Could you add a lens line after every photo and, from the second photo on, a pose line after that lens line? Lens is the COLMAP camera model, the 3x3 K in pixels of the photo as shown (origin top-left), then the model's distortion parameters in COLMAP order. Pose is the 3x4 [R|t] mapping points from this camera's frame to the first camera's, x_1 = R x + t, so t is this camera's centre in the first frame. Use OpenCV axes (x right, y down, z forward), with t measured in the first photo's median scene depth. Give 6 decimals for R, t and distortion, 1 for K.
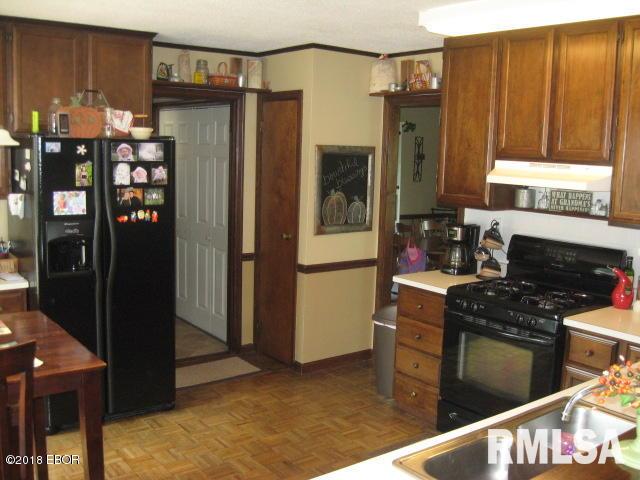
lens RADIAL K [[666.5, 0, 320.4], [0, 666.5, 238.8], [0, 0, 1]] dist [0.028140, 0.000000]
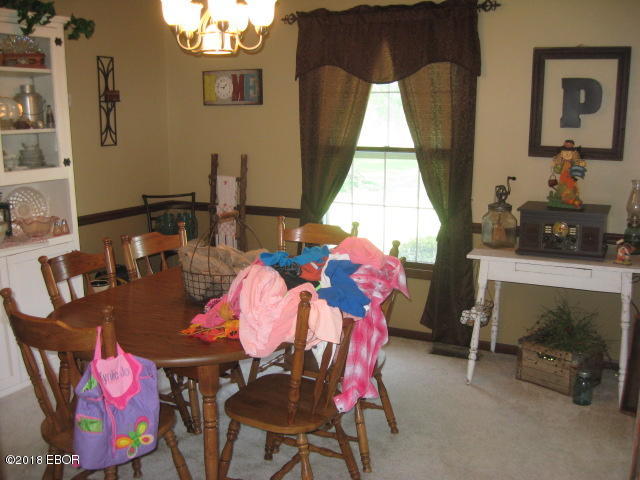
lens RADIAL K [[666.5, 0, 321.0], [0, 666.5, 238.2], [0, 0, 1]] dist [0.028140, 0.000000]
pose [[0.901061, -0.092852, 0.423635, 0.072980], [0.064502, 0.994640, 0.080809, -0.048793], [-0.428868, -0.045488, 0.902221, 0.499820]]
